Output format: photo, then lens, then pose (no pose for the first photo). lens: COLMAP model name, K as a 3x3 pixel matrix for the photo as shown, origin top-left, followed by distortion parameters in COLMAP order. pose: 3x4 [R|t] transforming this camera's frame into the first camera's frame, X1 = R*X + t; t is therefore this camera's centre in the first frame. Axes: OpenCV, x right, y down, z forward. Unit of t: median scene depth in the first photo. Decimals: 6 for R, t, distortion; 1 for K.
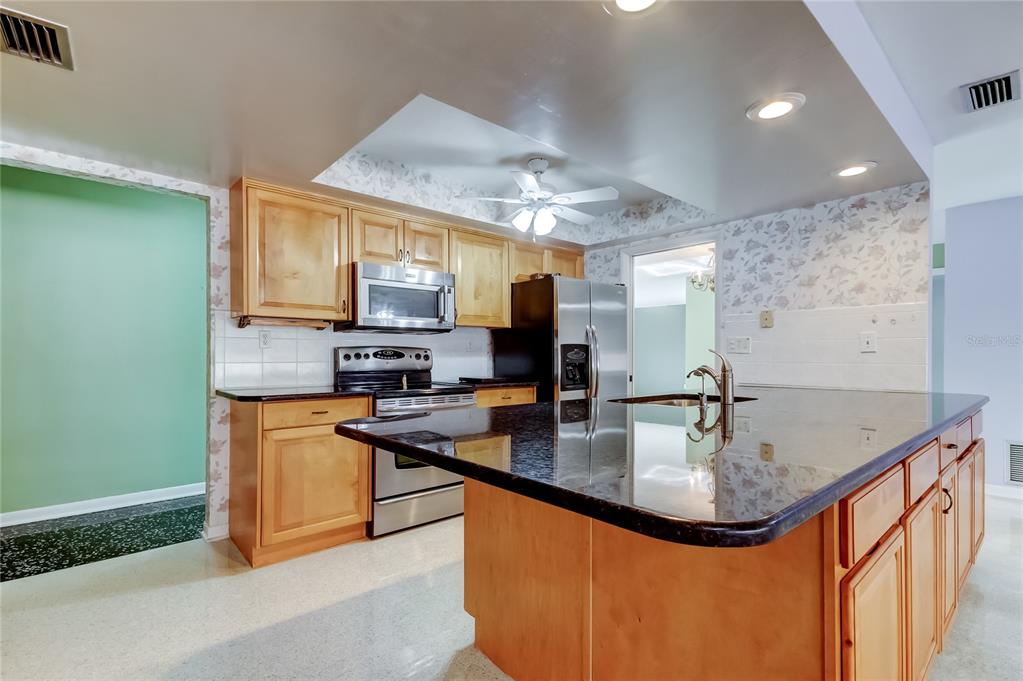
lens RADIAL K [[482.6, 0, 509.9], [0, 482.6, 351.9], [0, 0, 1]] dist [0.031966, -0.018016]
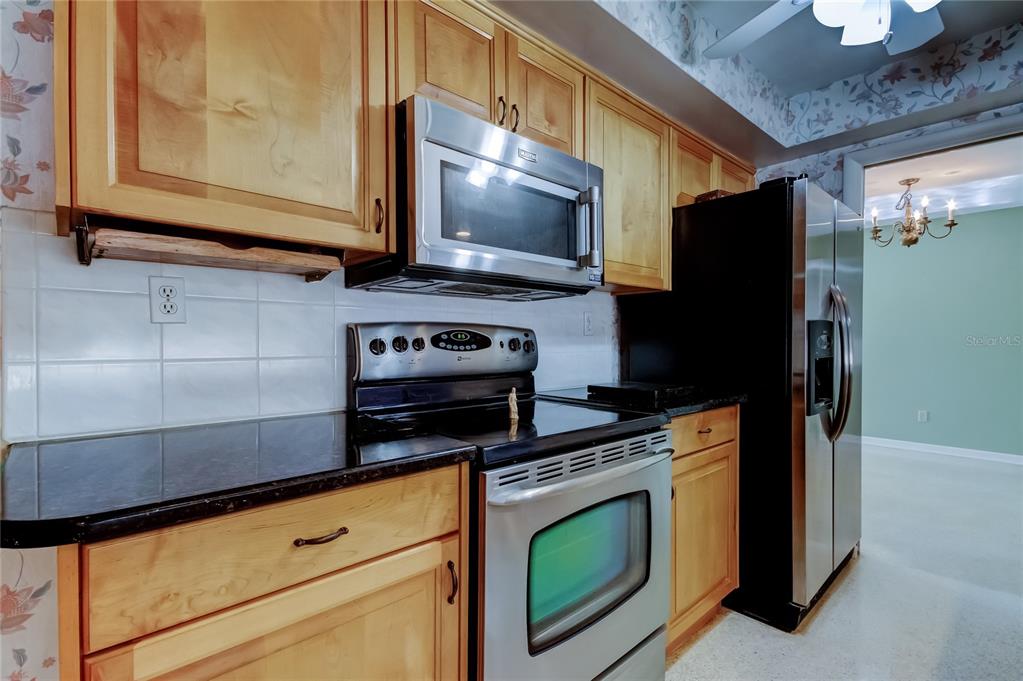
lens RADIAL K [[475.9, 0, 509.5], [0, 475.9, 344.8], [0, 0, 1]] dist [0.010136, -0.000799]
pose [[0.999582, -0.001139, 0.028896, -0.223026], [0.000765, 0.999916, 0.012959, 0.003671], [-0.028908, -0.012932, 0.999498, 0.553968]]
